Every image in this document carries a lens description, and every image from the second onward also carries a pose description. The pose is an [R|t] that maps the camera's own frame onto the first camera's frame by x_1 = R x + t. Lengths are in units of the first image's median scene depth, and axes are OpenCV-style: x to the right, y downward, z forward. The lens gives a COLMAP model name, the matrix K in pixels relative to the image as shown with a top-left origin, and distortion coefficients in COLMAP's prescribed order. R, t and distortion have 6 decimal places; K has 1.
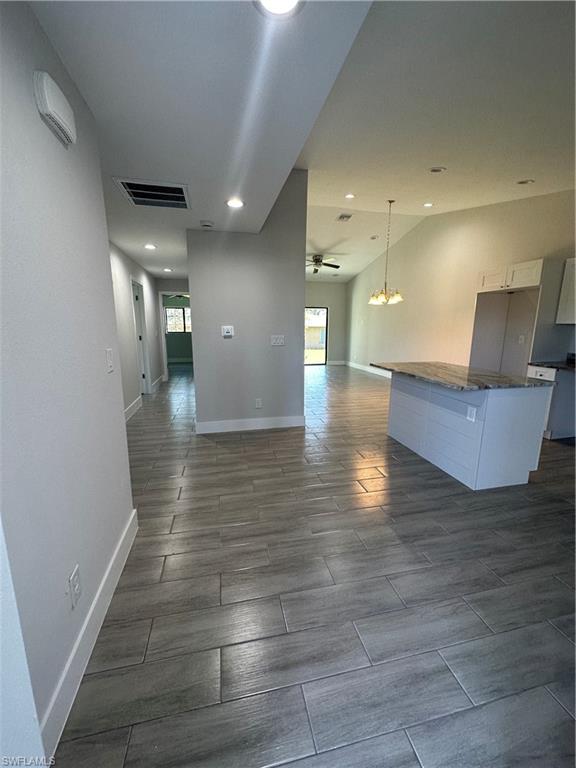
lens RADIAL K [[307.4, 0, 289.3], [0, 307.4, 385.4], [0, 0, 1]] dist [-0.000183, 0.000121]
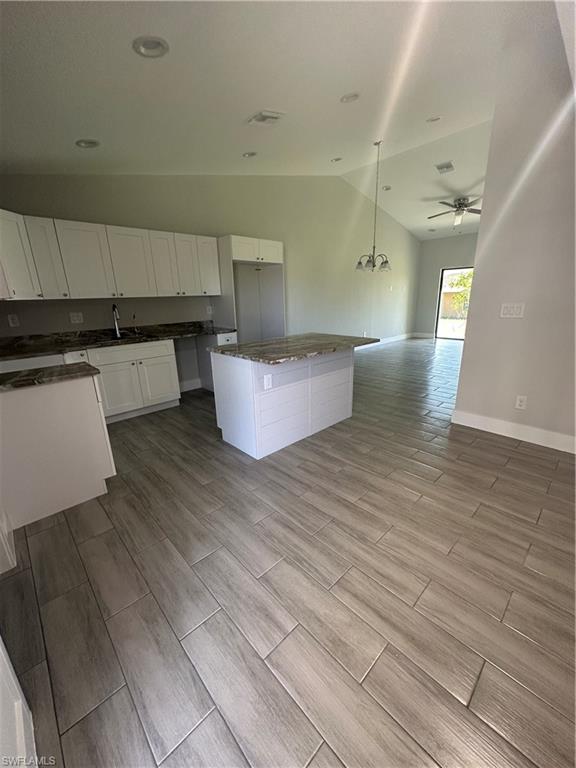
lens RADIAL K [[307.4, 0, 289.3], [0, 307.4, 385.4], [0, 0, 1]] dist [-0.000183, 0.000121]
pose [[0.511707, 0.234307, -0.826593, 1.276887], [-0.133658, 0.972091, 0.192808, -0.124495], [0.848700, 0.011820, 0.528743, 0.468148]]
